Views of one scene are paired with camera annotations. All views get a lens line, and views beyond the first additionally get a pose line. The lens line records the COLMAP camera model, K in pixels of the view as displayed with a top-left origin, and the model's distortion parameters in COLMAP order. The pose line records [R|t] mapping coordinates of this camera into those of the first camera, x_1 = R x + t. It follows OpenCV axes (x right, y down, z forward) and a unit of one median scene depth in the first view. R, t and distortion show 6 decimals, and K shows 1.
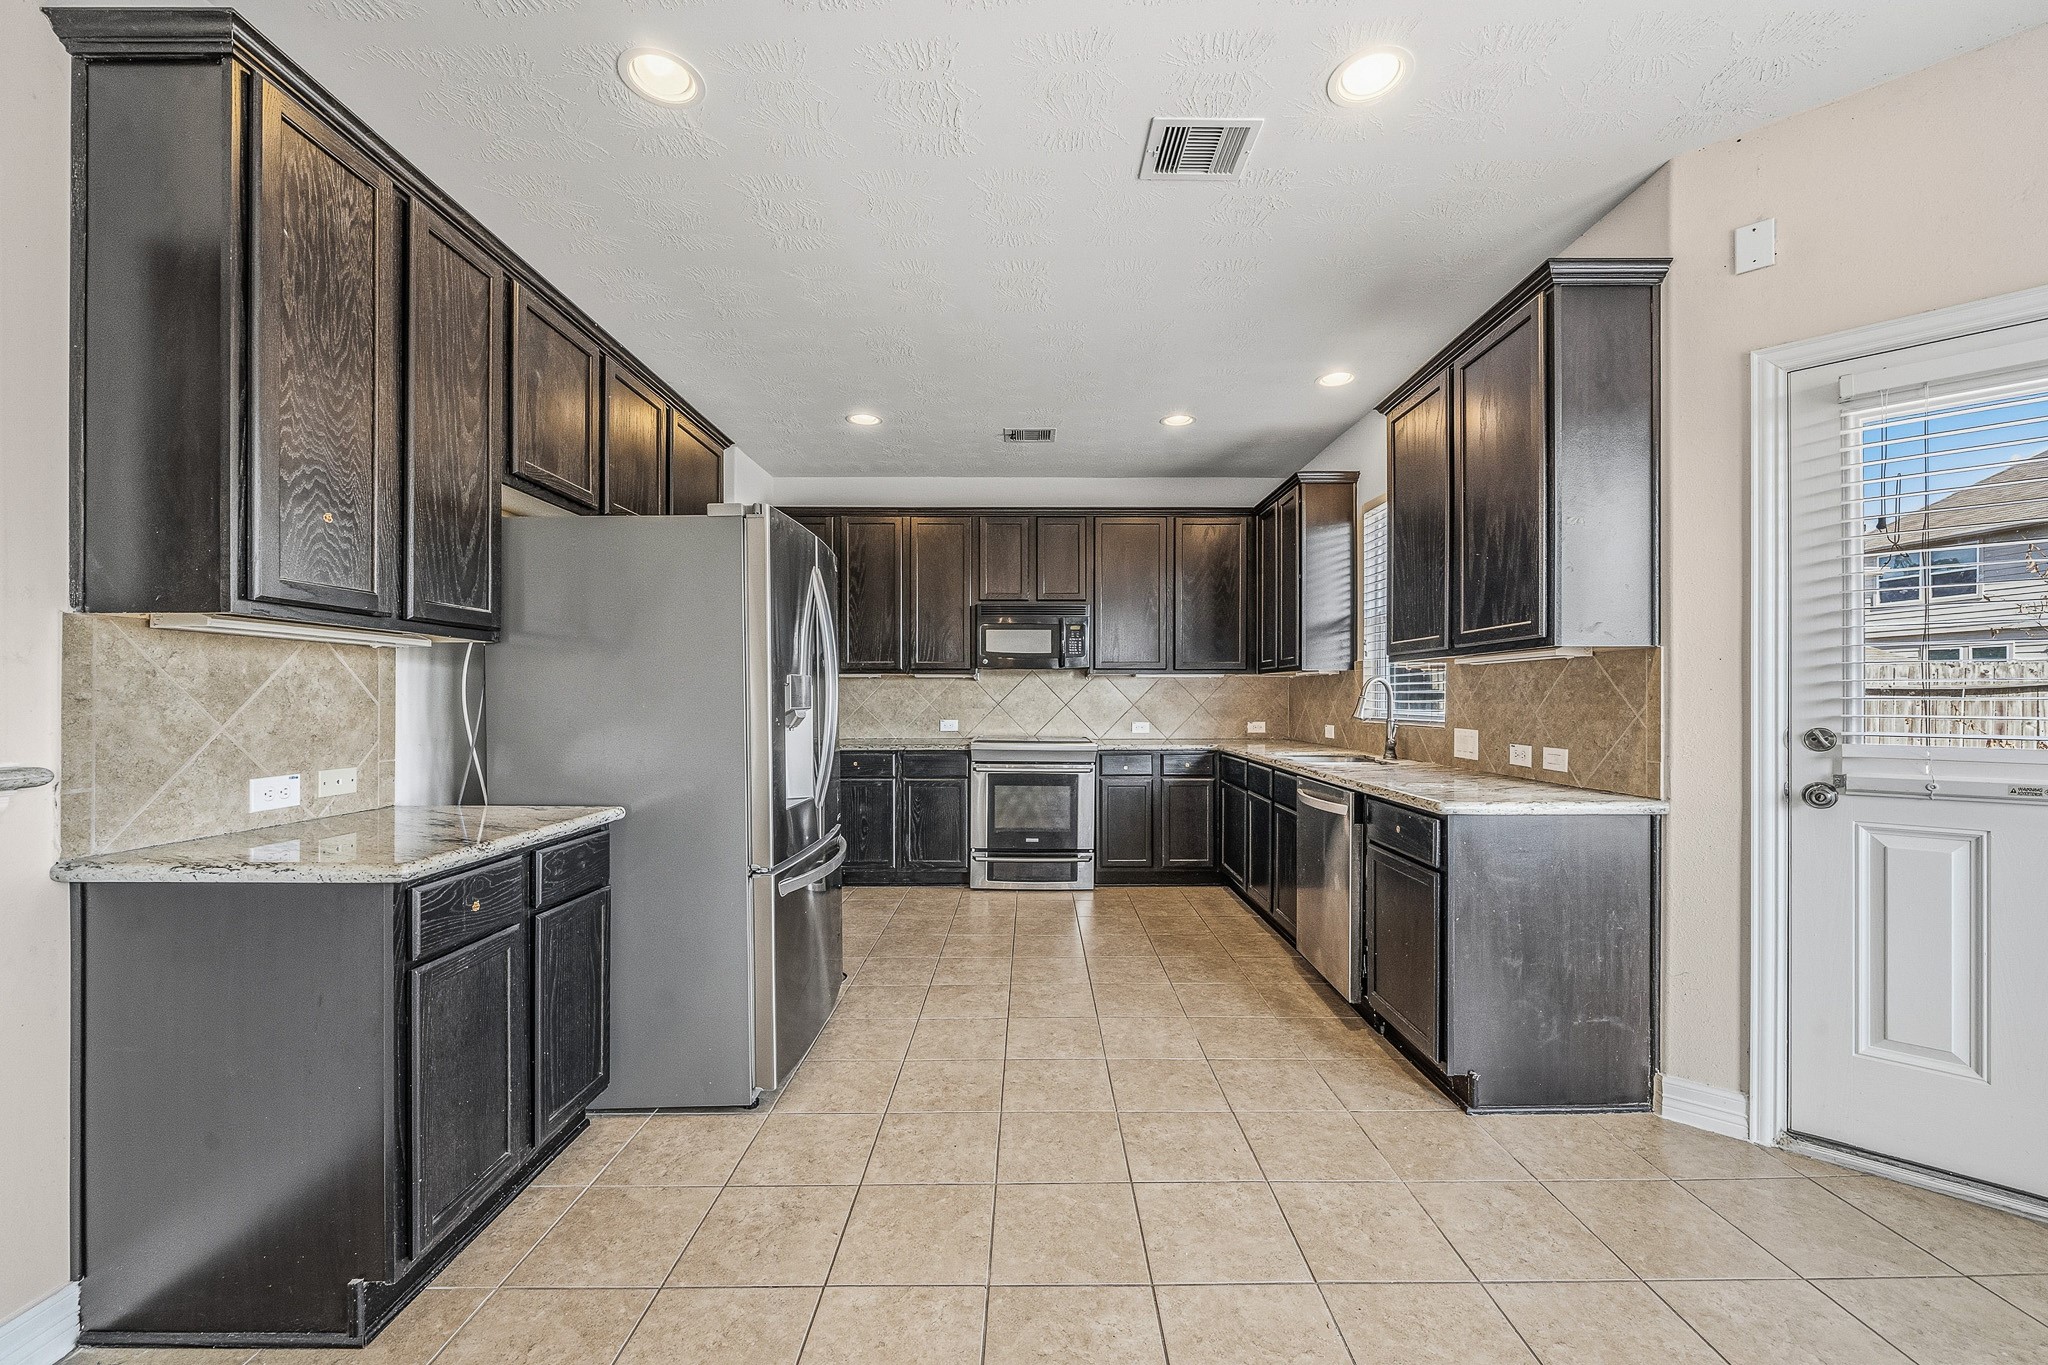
lens RADIAL K [[802.5, 0, 1031.3], [0, 802.5, 695.0], [0, 0, 1]] dist [-0.003133, -0.000184]
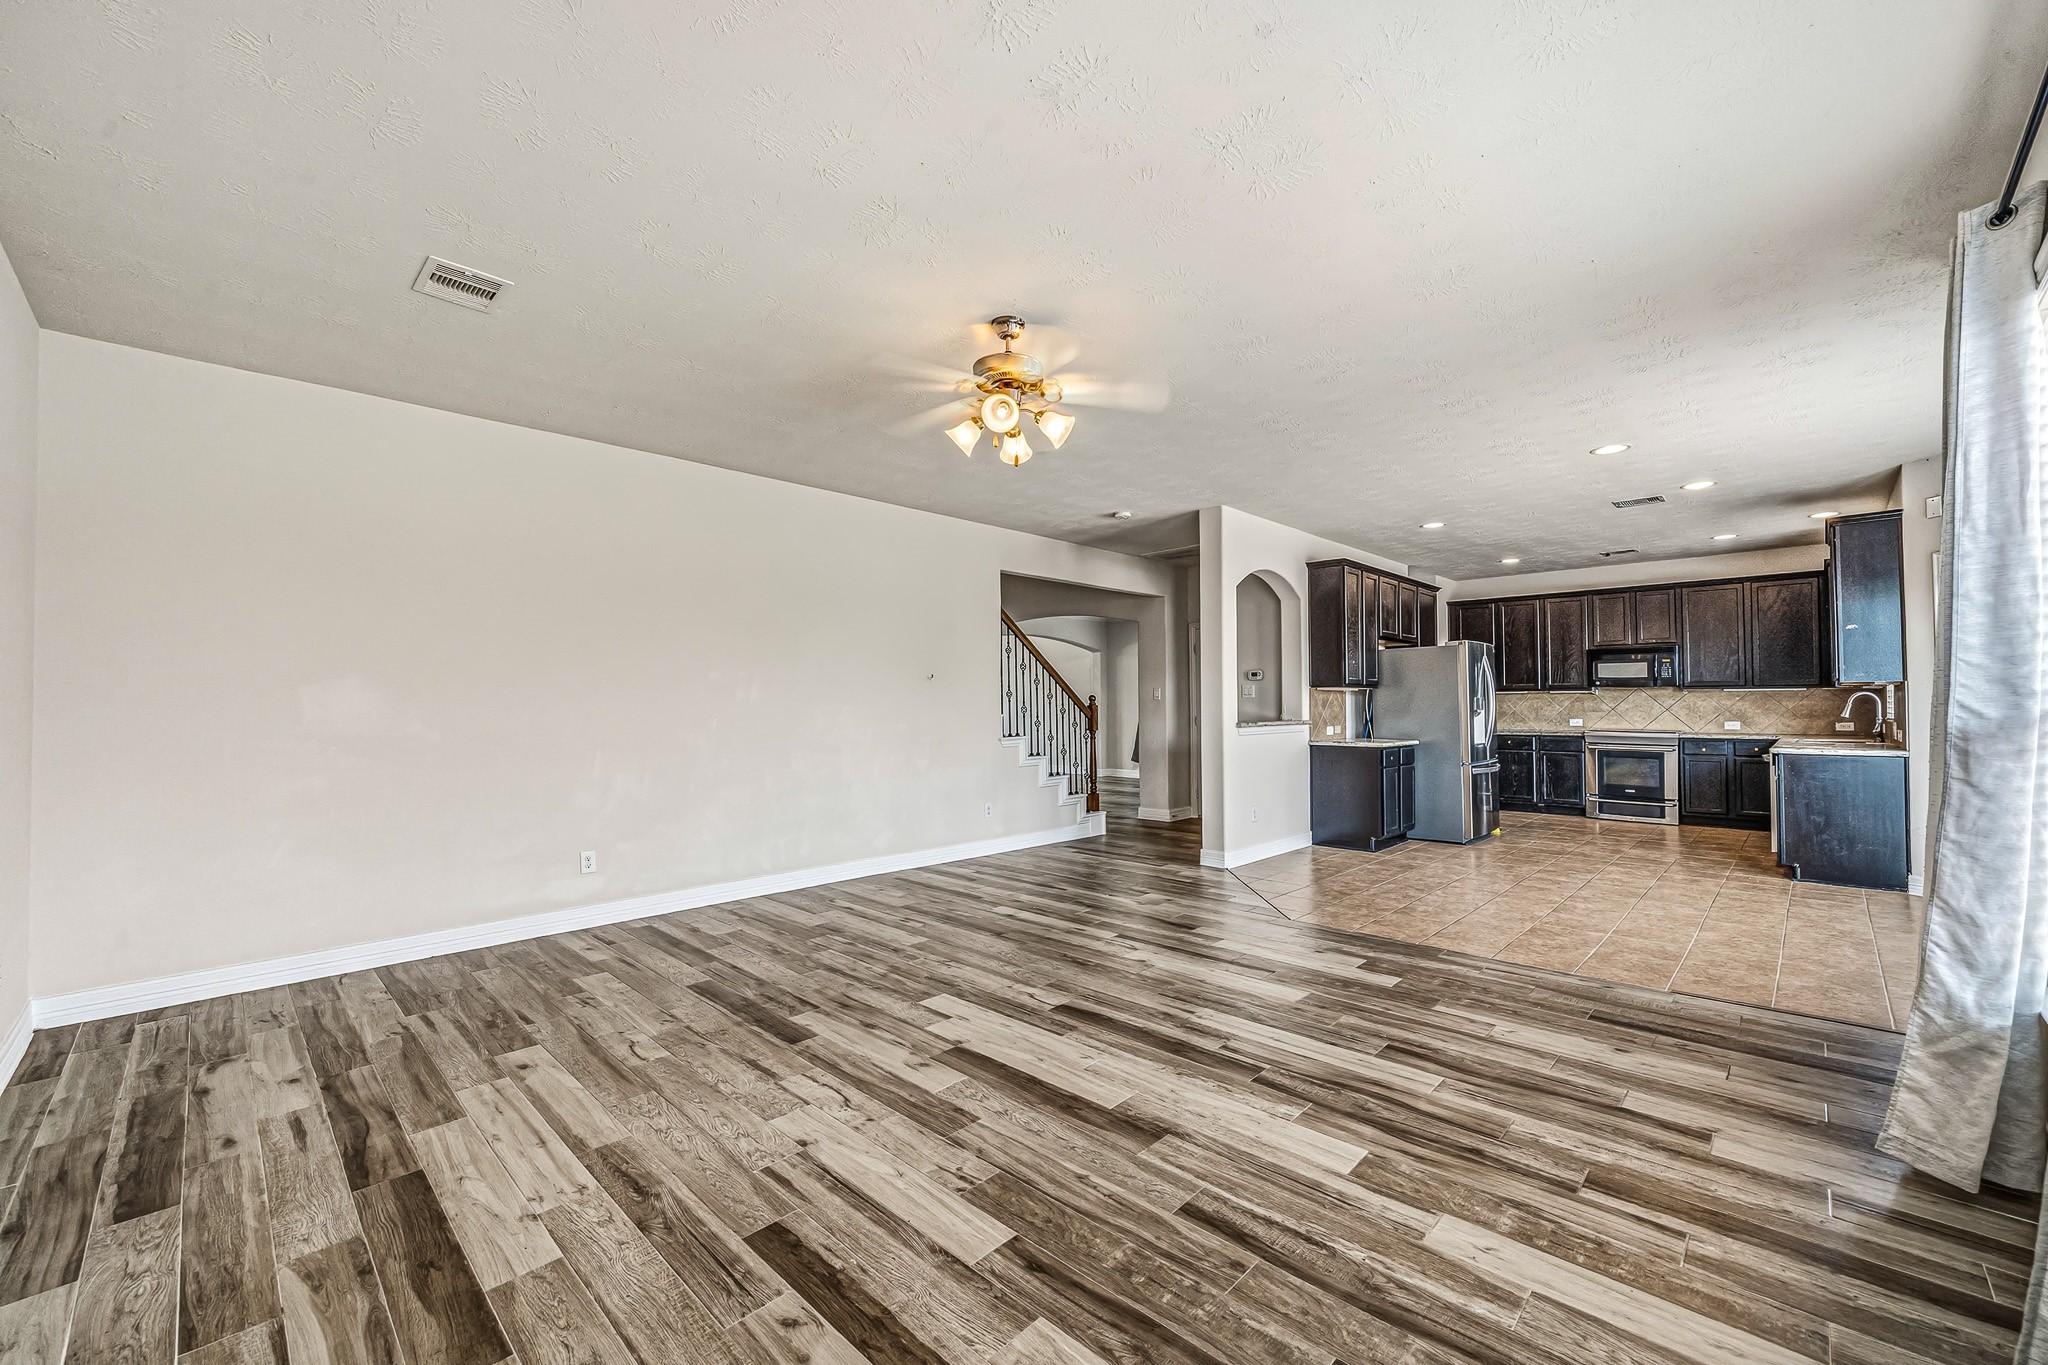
lens RADIAL K [[802.5, 0, 1034.4], [0, 802.5, 684.4], [0, 0, 1]] dist [-0.003133, -0.000184]
pose [[0.717066, -0.019430, -0.696734, 0.275508], [0.003775, 0.999705, -0.023994, -0.004651], [0.696995, 0.014575, 0.716928, -1.050295]]
